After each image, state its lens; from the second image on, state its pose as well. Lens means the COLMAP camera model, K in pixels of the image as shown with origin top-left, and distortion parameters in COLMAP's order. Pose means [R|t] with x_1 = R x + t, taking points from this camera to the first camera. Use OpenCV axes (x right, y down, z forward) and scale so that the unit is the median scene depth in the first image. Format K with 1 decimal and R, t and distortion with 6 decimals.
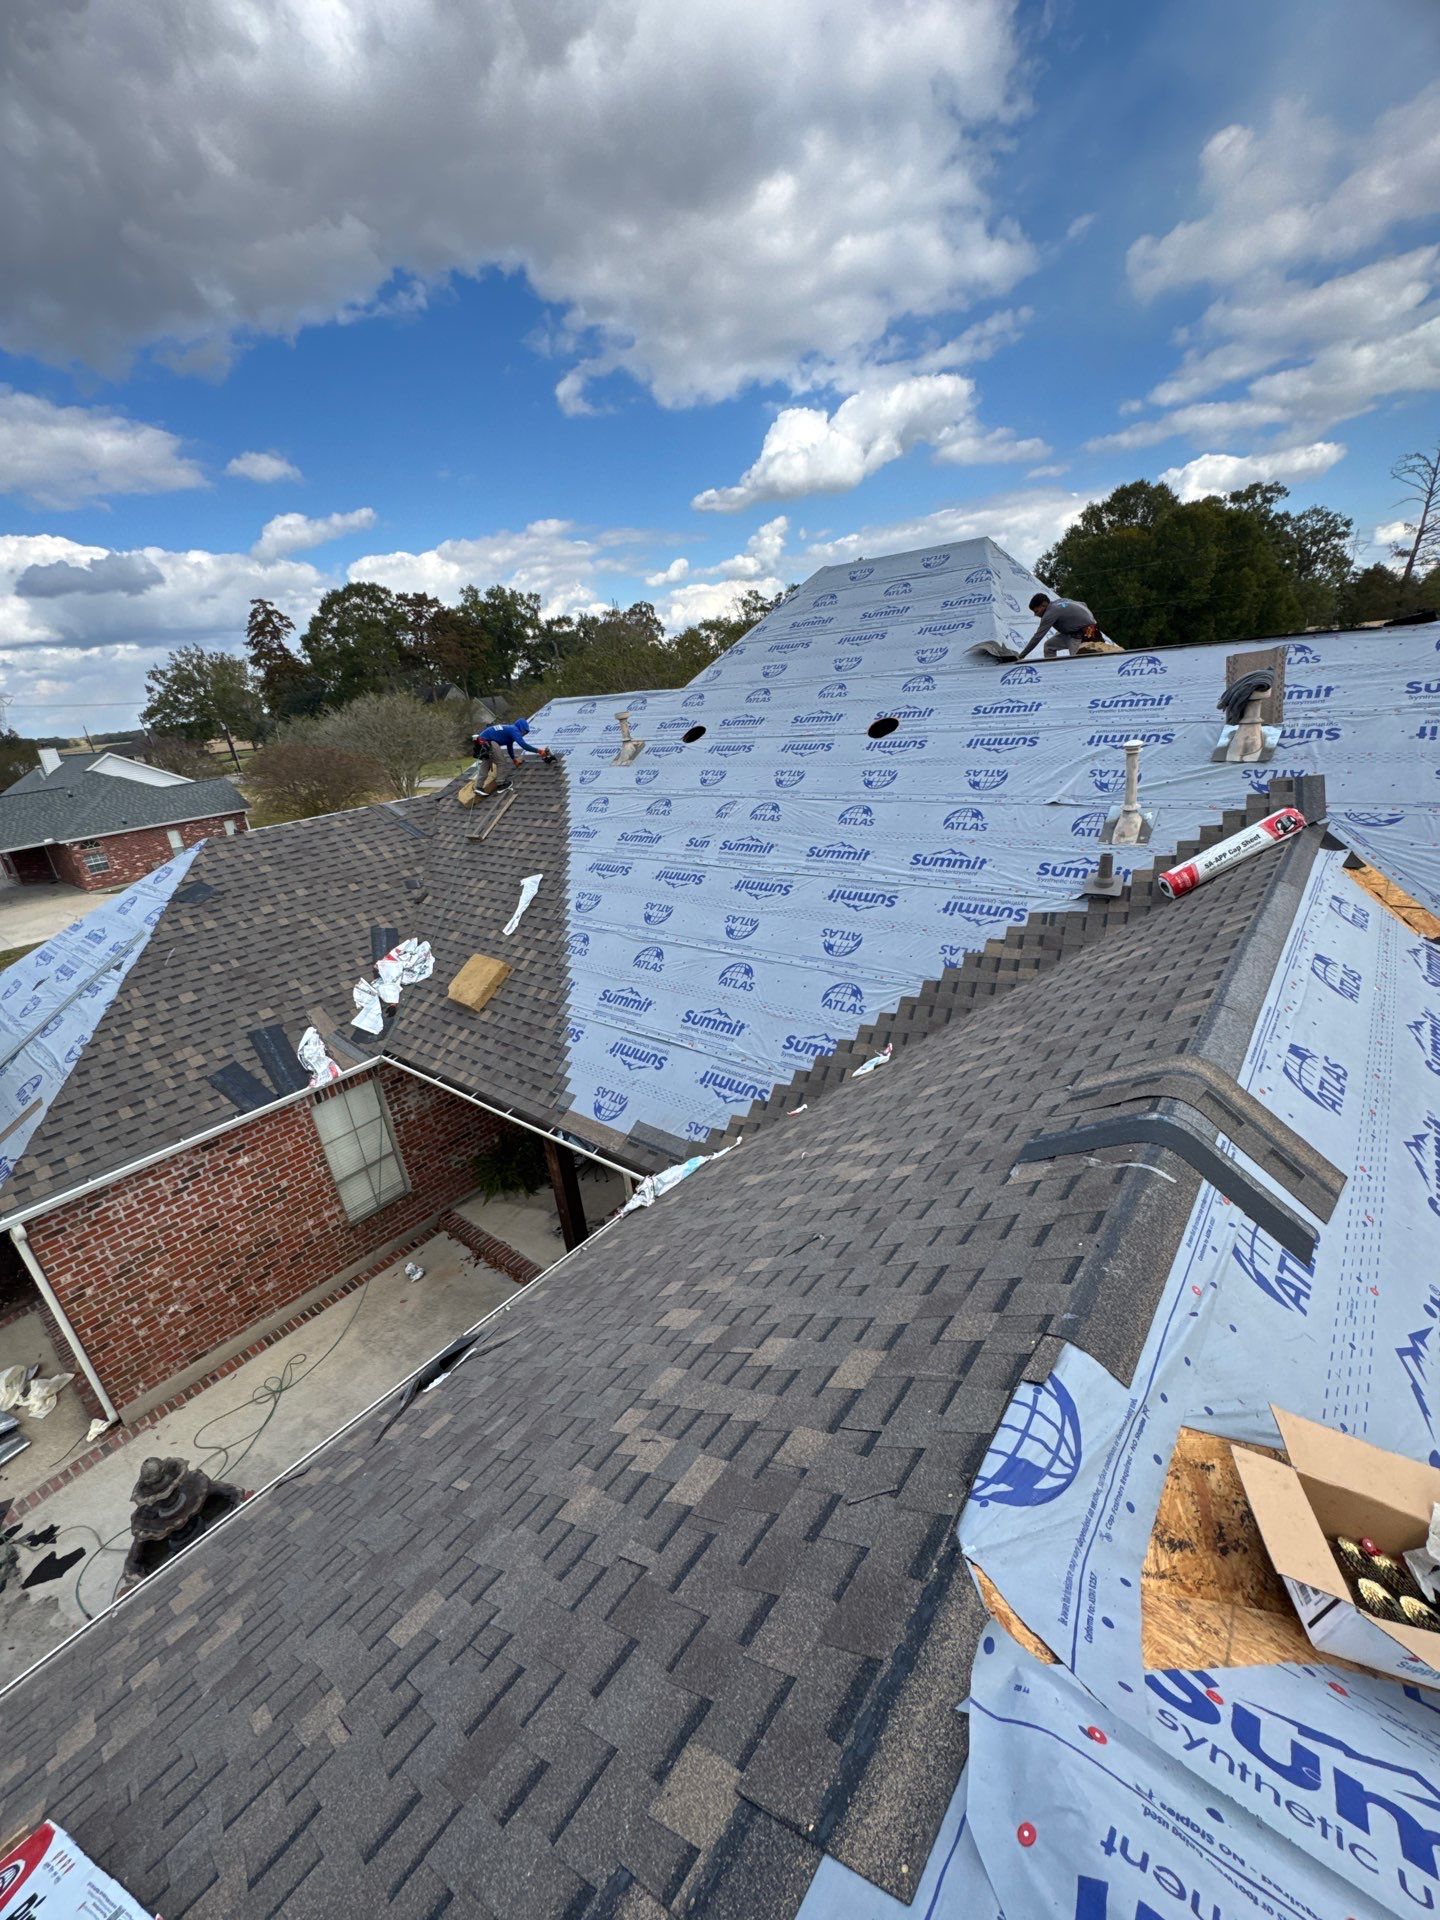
lens RADIAL K [[763.6, 0, 727.7], [0, 763.6, 961.8], [0, 0, 1]] dist [-0.010993, -0.000046]
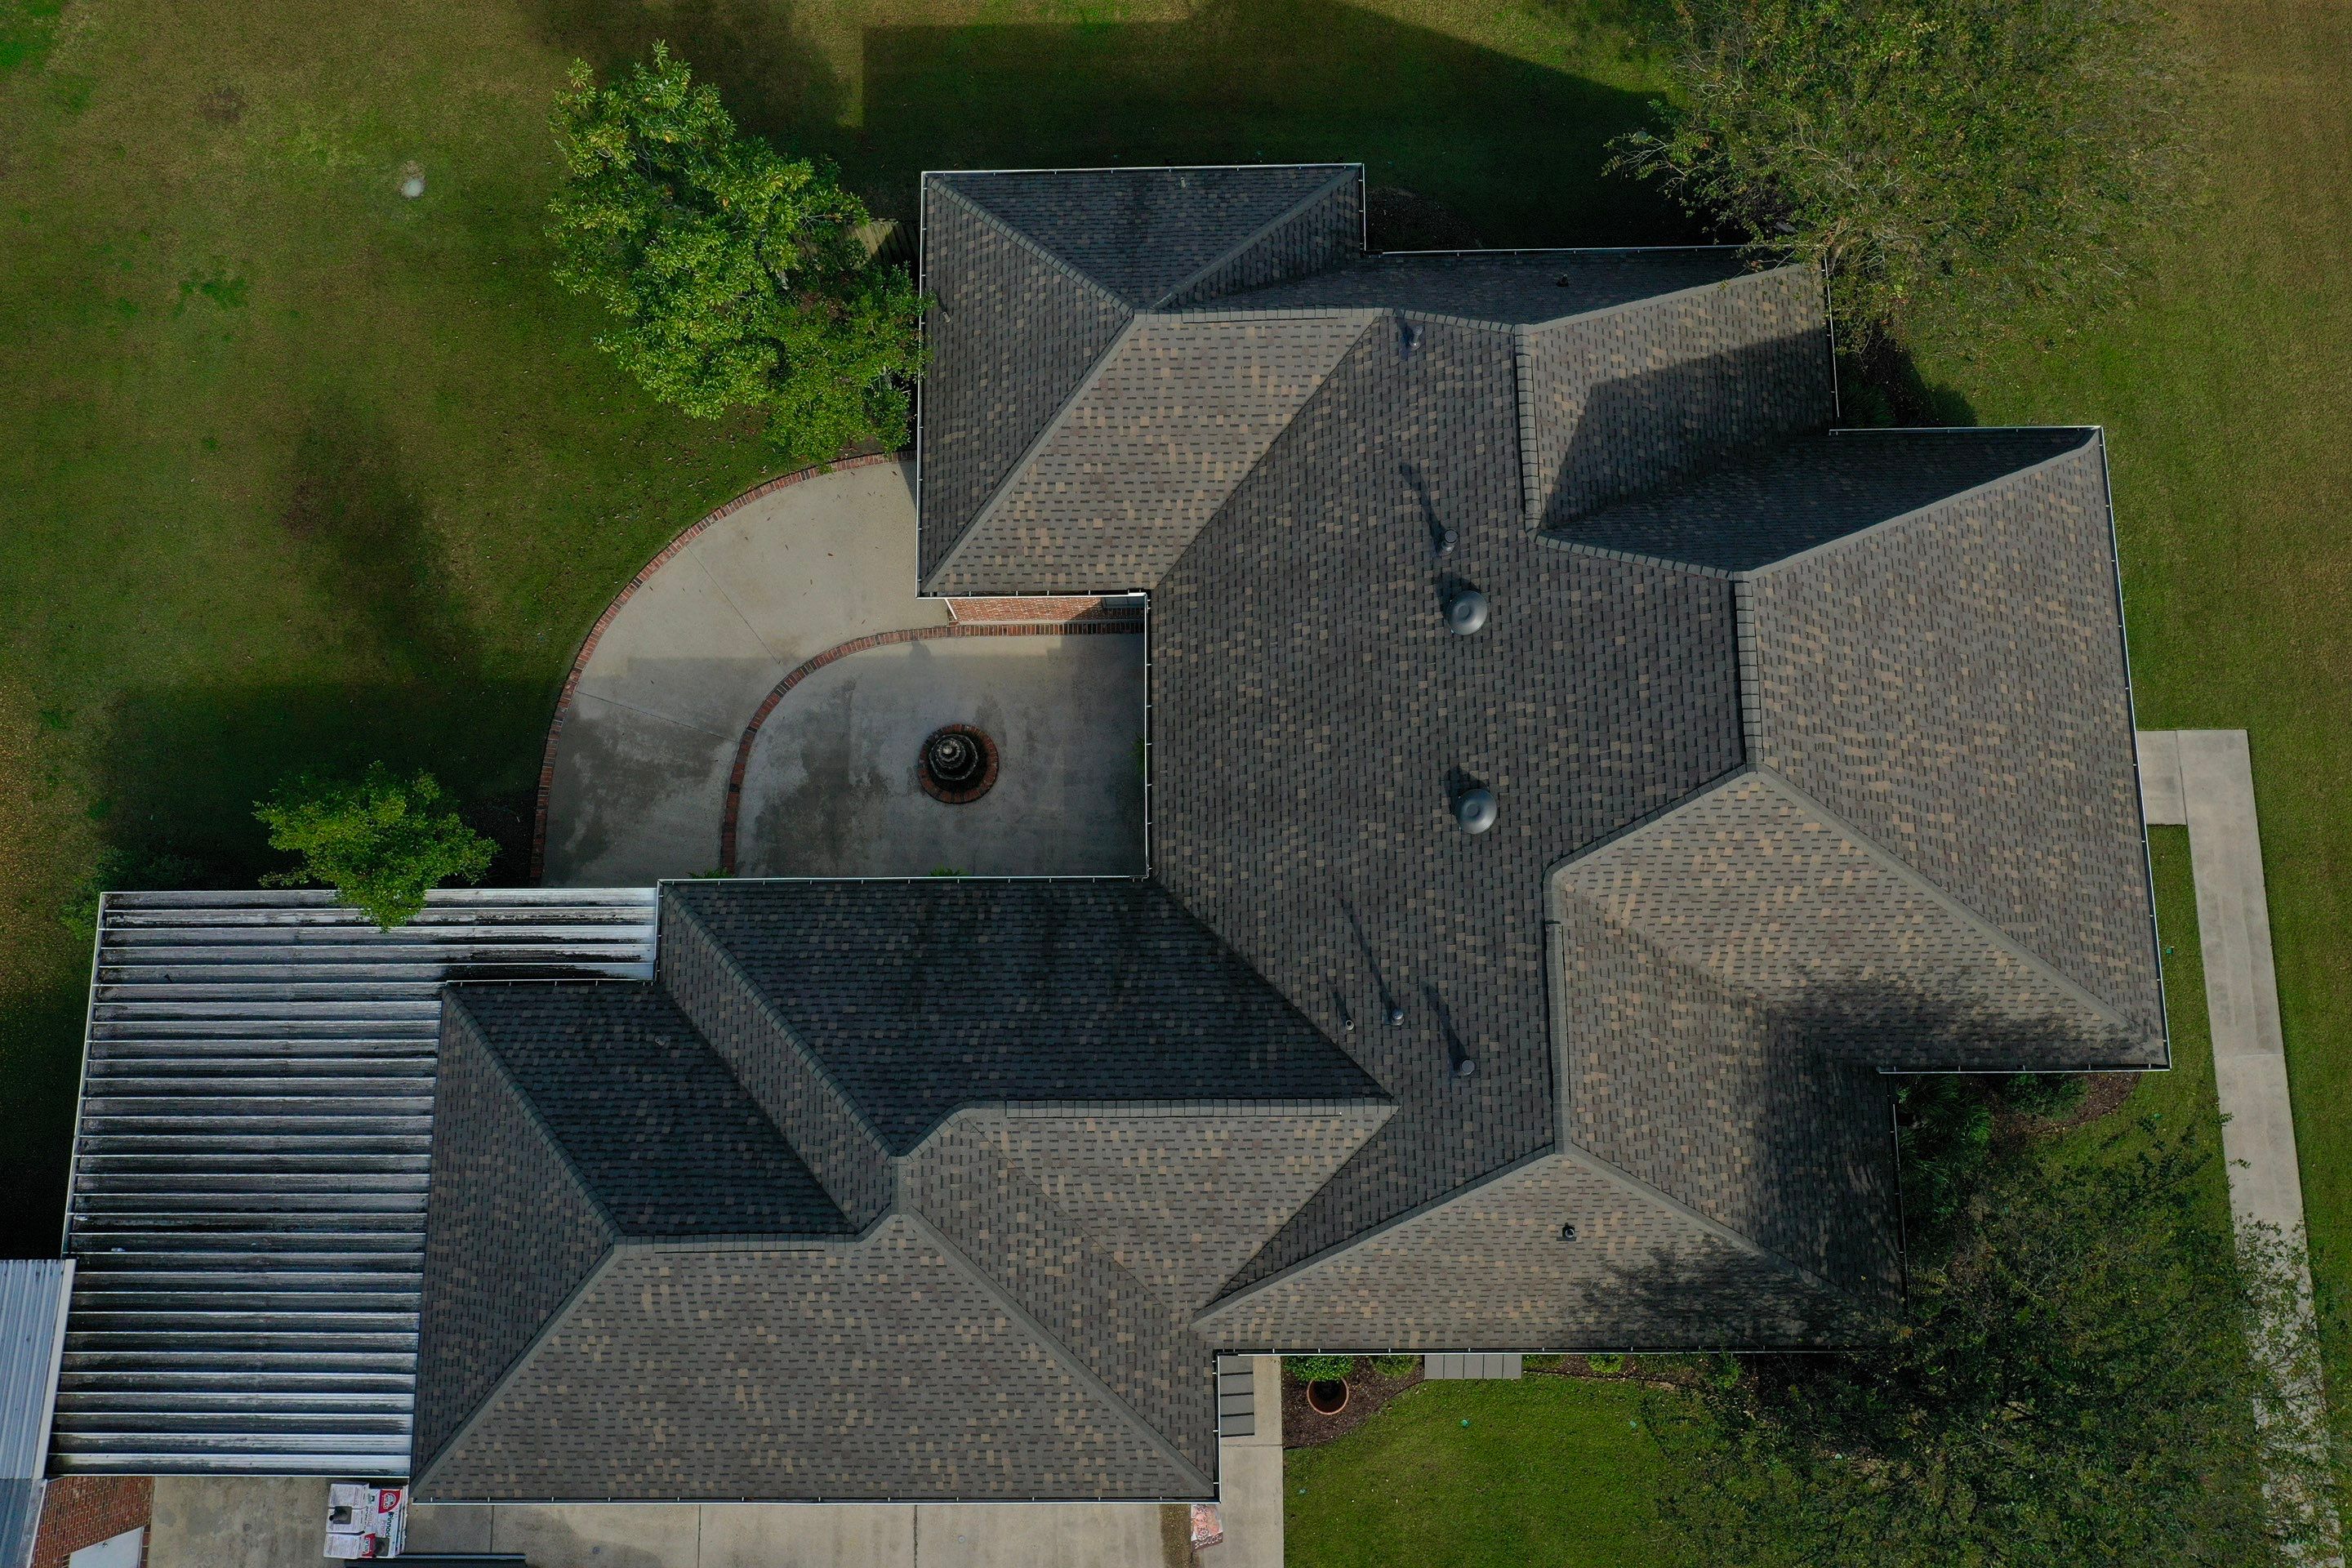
lens RADIAL K [[1807.0, 0, 1144.4], [0, 1807.0, 777.3], [0, 0, 1]] dist [0.010045, -0.004073]
pose [[0.630830, 0.772304, -0.074839, 0.003424], [-0.295079, 0.327988, 0.897414, -0.232858], [0.717623, -0.544032, 0.434795, -0.051101]]
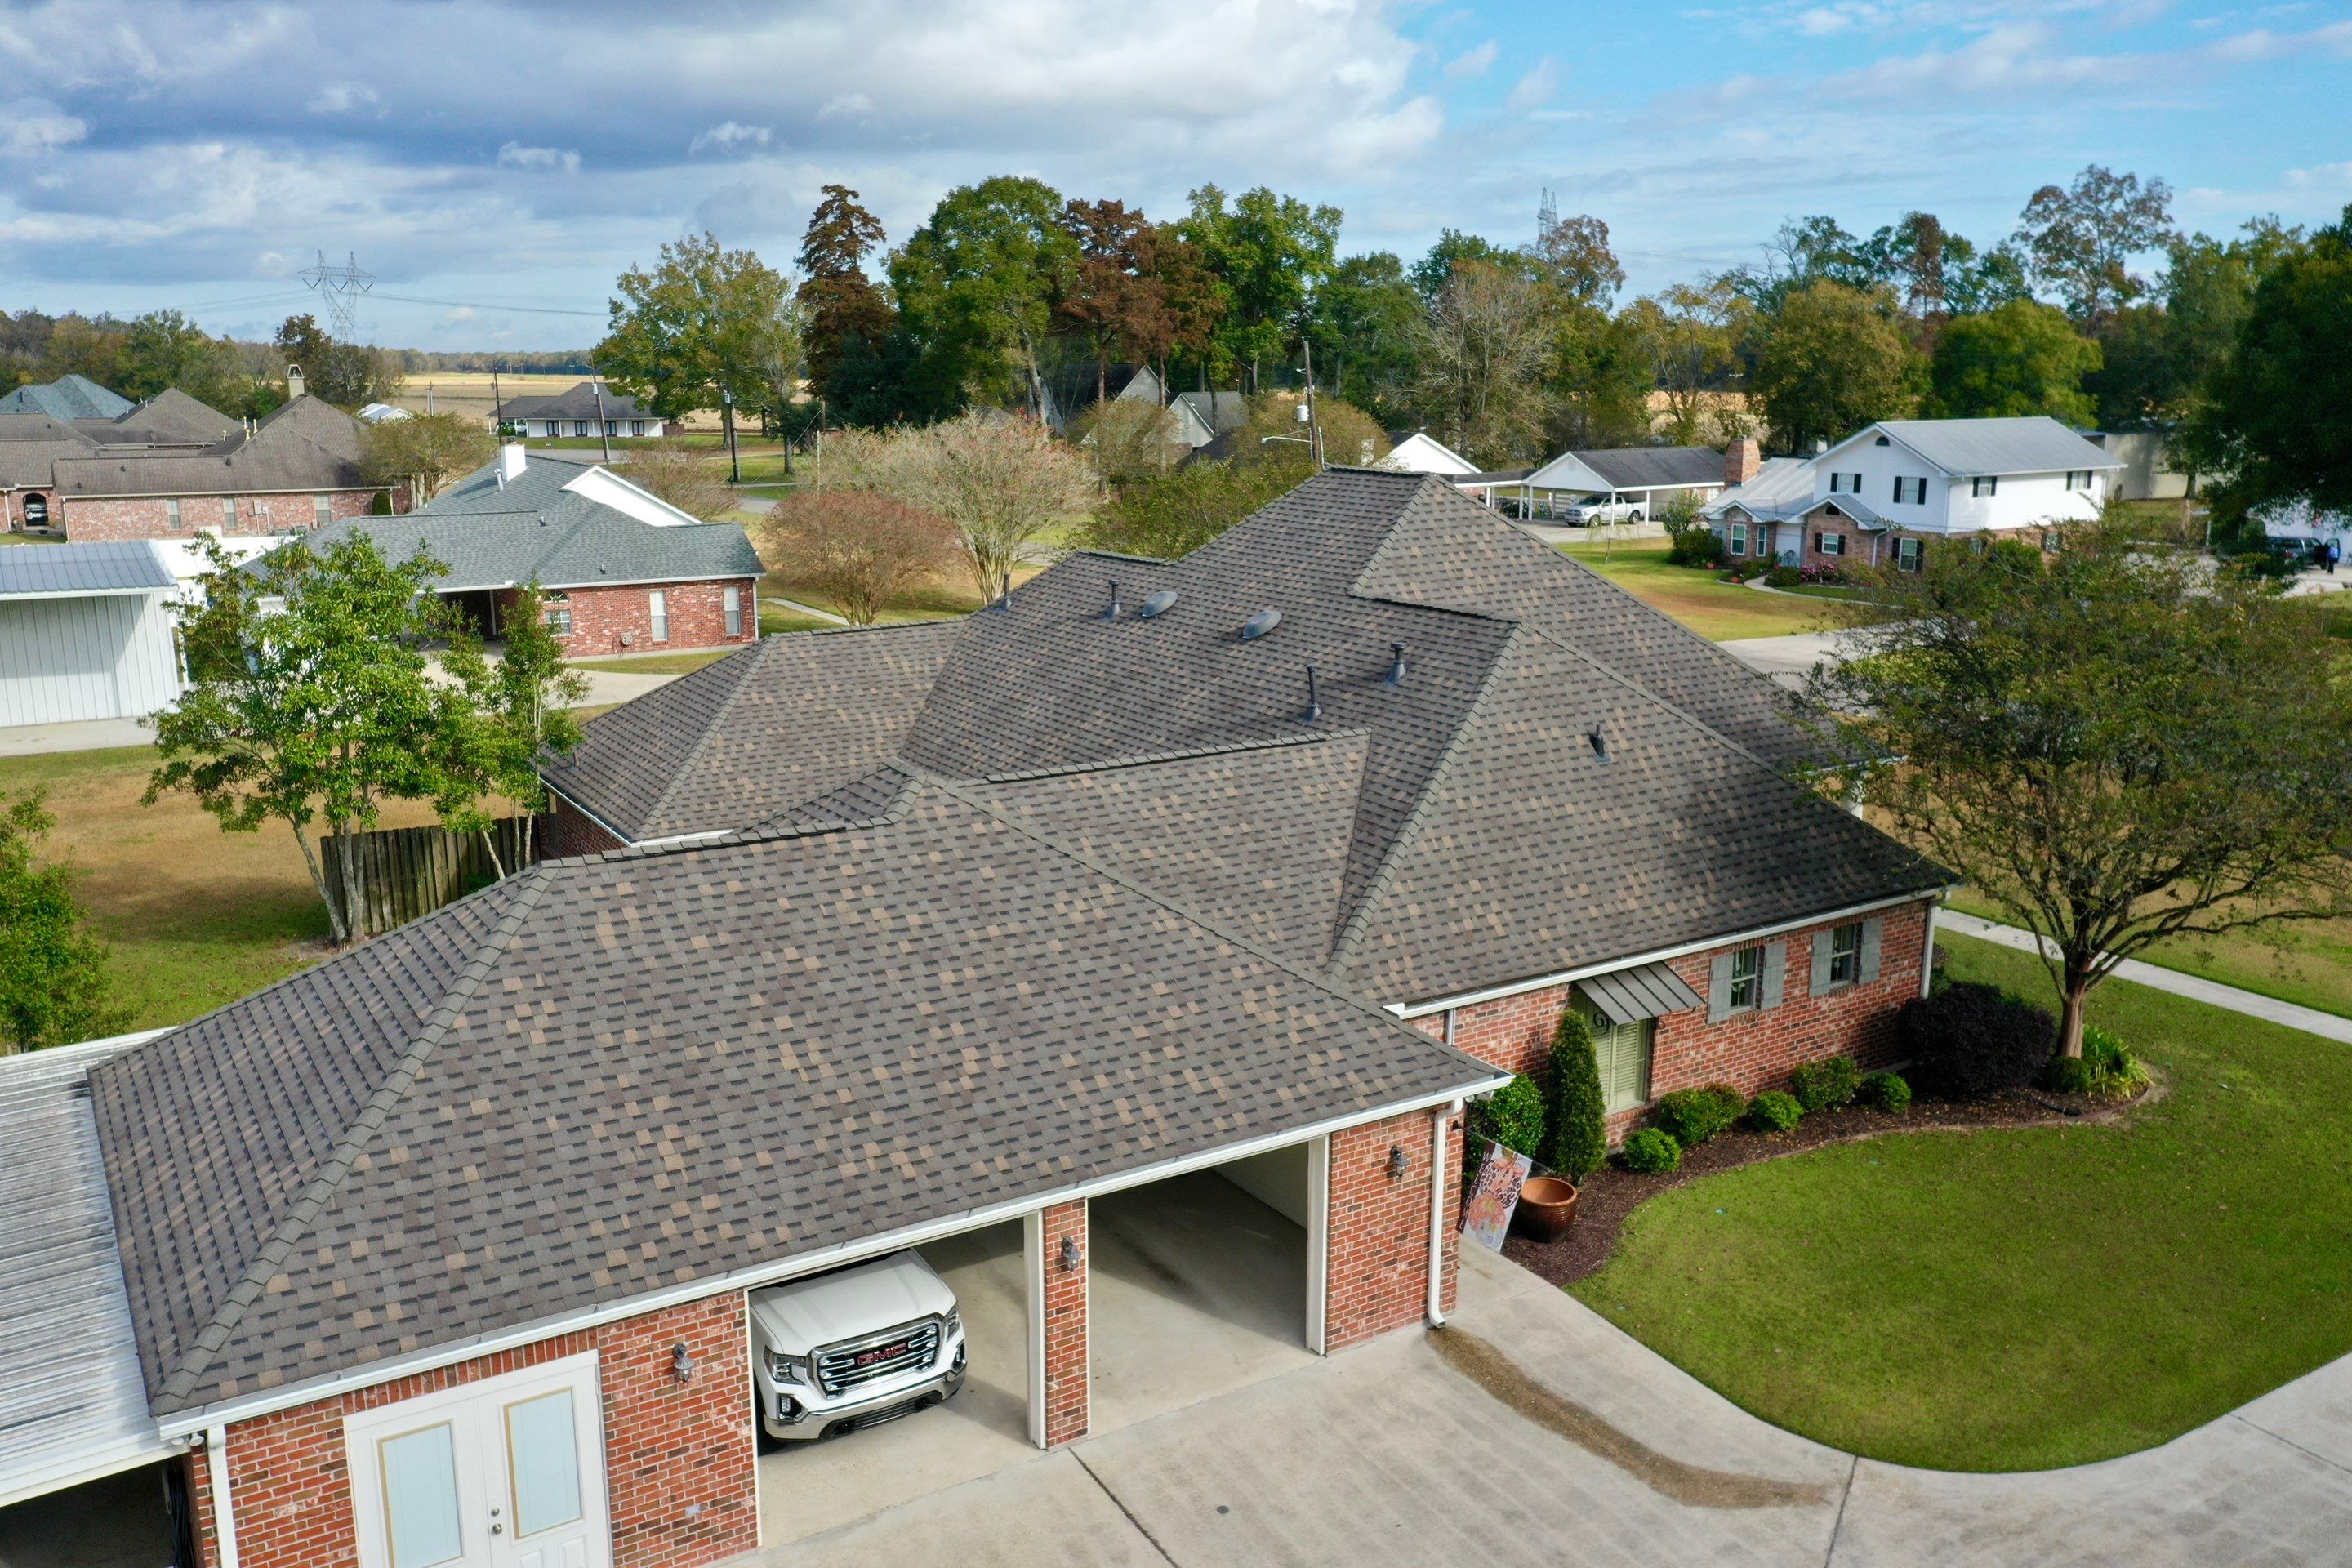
lens RADIAL K [[1892.5, 0, 1142.5], [0, 1892.5, 819.1], [0, 0, 1]] dist [0.012974, 0.010015]
pose [[0.935929, 0.168870, -0.309063, 0.089030], [-0.200419, 0.976978, -0.073112, 0.024034], [0.289601, 0.130370, 0.948227, -0.173634]]
